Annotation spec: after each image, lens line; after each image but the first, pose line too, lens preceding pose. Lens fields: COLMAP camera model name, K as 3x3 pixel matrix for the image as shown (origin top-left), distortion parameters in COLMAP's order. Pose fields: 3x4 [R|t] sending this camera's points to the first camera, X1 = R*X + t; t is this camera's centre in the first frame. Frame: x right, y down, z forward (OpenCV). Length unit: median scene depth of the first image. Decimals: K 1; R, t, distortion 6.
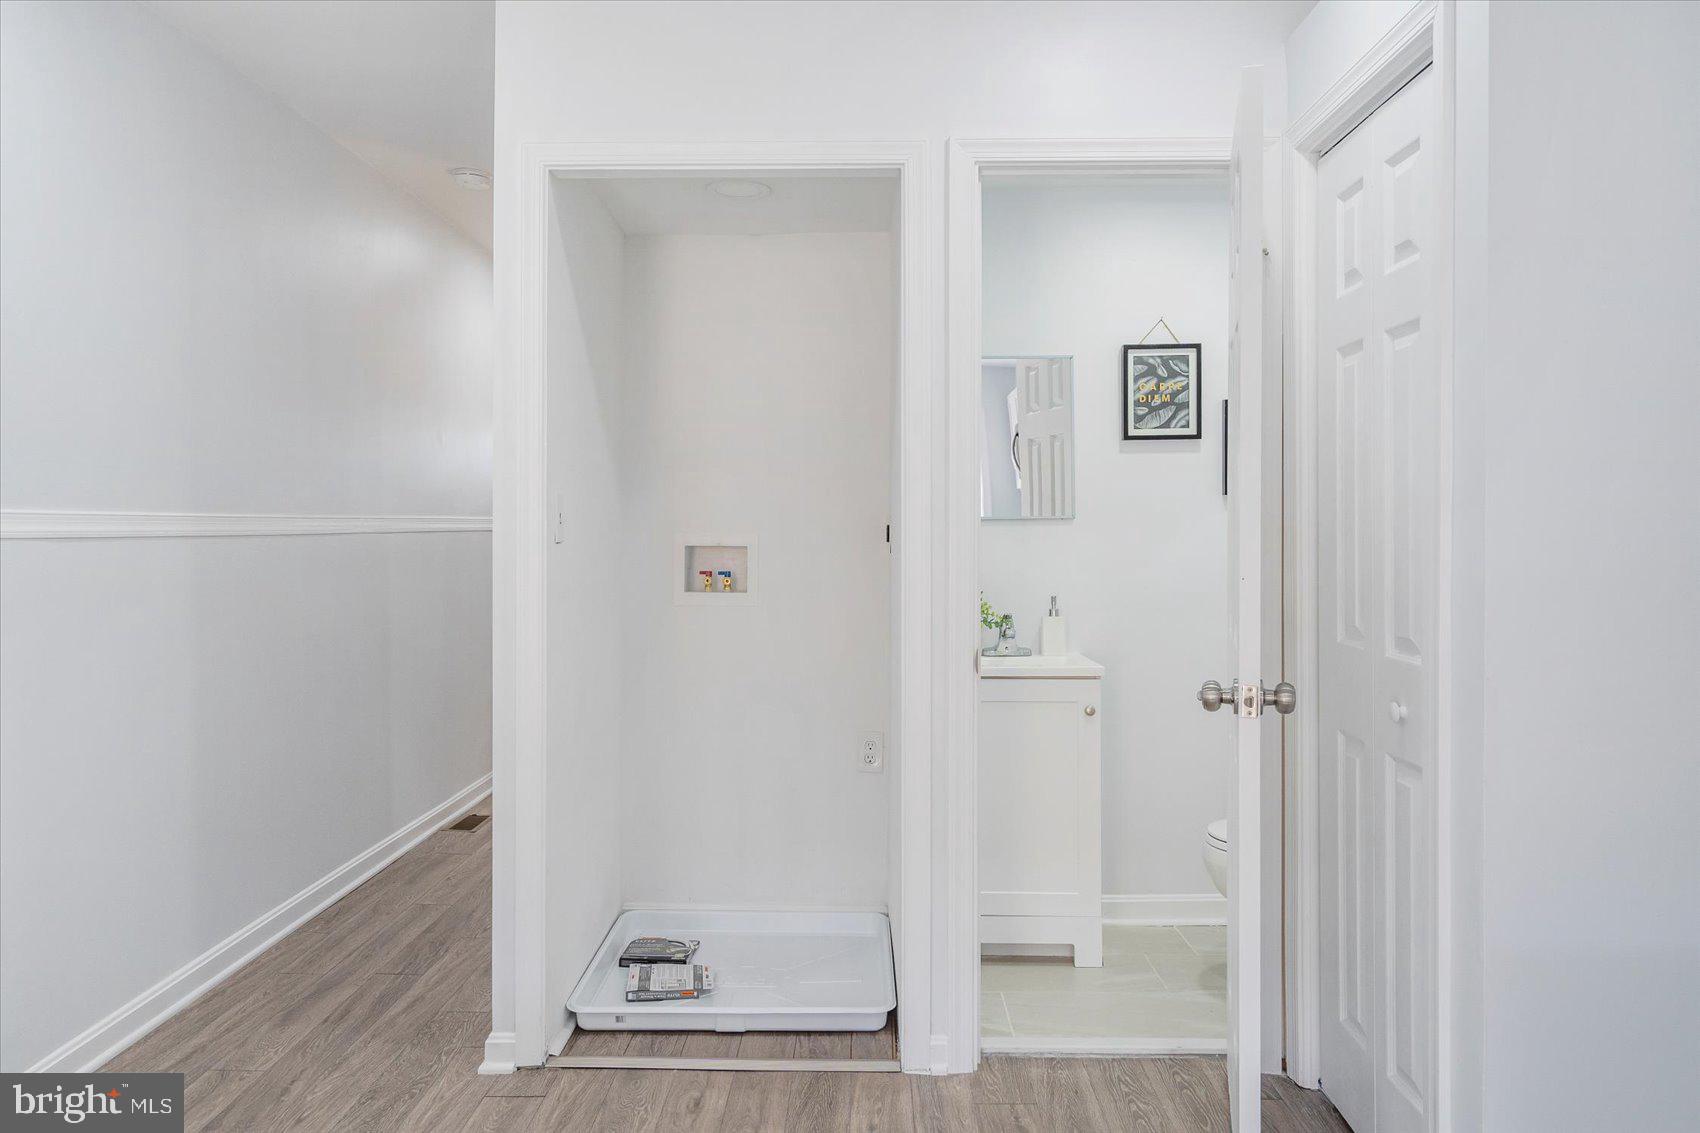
lens RADIAL K [[1135.7, 0, 840.4], [0, 1135.7, 560.5], [0, 0, 1]] dist [0.004629, 0.003602]
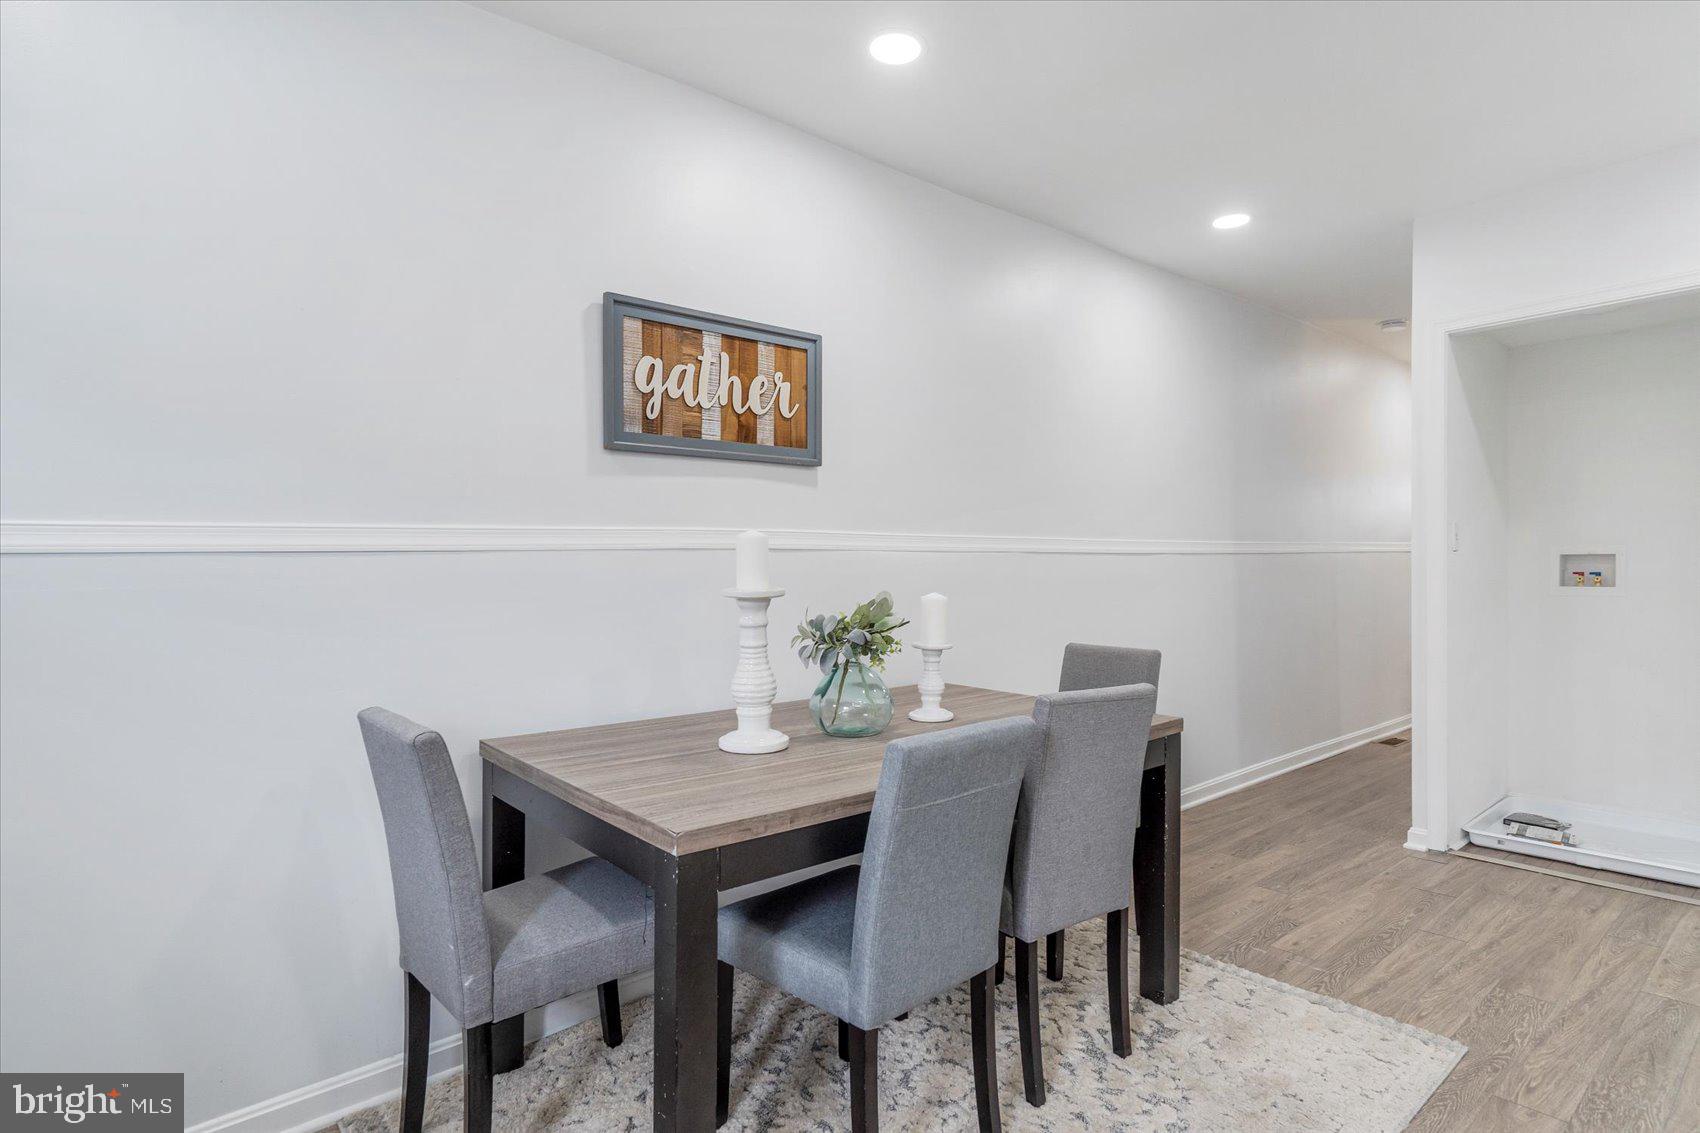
lens RADIAL K [[871.1, 0, 847.9], [0, 871.1, 568.5], [0, 0, 1]] dist [0.003509, 0.002255]
pose [[0.645507, -0.002148, -0.763751, 0.142580], [-0.000173, 0.999996, -0.002958, 0.008851], [0.763754, 0.002041, 0.645504, -0.472228]]
